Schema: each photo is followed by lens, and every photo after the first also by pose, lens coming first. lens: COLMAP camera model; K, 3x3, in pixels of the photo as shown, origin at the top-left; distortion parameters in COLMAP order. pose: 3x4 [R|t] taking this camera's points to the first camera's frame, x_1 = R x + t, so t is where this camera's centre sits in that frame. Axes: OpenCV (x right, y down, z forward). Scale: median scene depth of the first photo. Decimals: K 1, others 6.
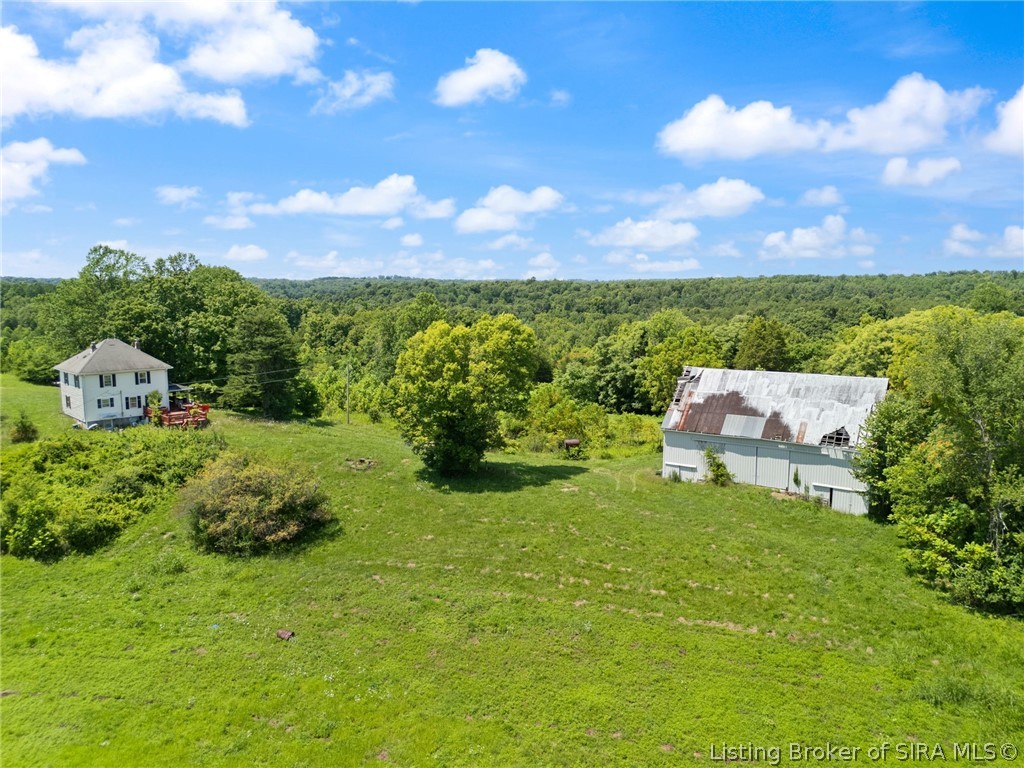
lens RADIAL K [[720.1, 0, 514.4], [0, 720.1, 383.4], [0, 0, 1]] dist [0.036192, 0.000605]
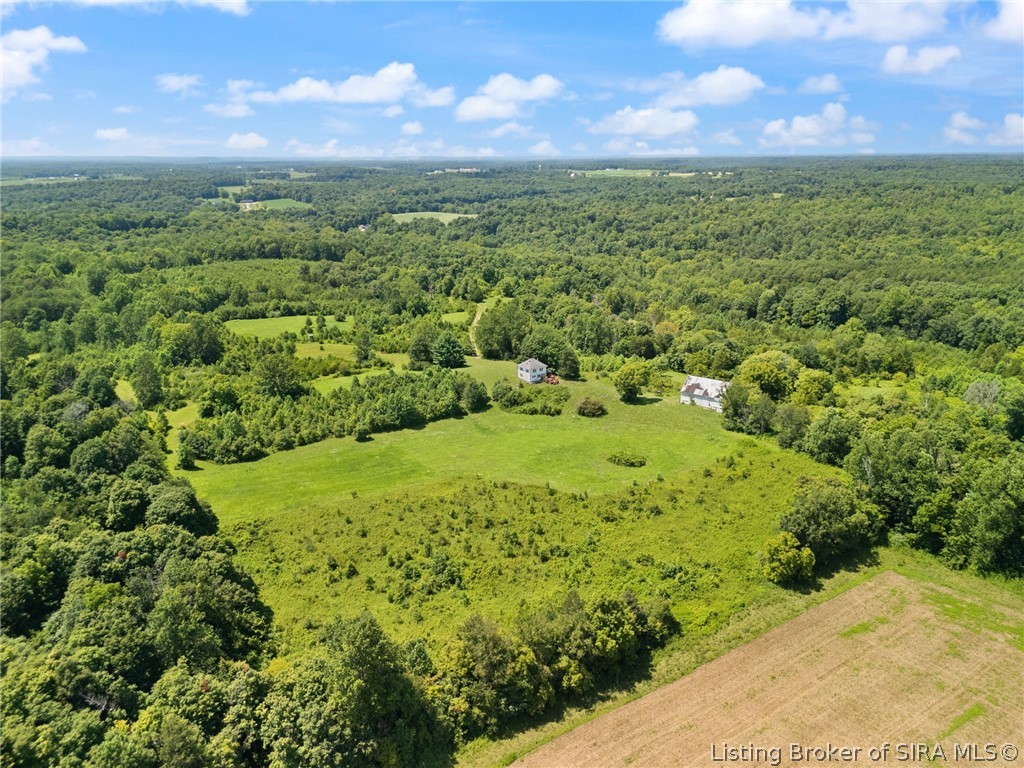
lens RADIAL K [[720.1, 0, 510.4], [0, 720.1, 382.4], [0, 0, 1]] dist [0.036192, 0.000605]
pose [[0.990441, 0.028801, -0.134895, -0.216284], [-0.006255, 0.986329, 0.164669, -0.689361], [0.137793, -0.162251, 0.977081, -3.305950]]
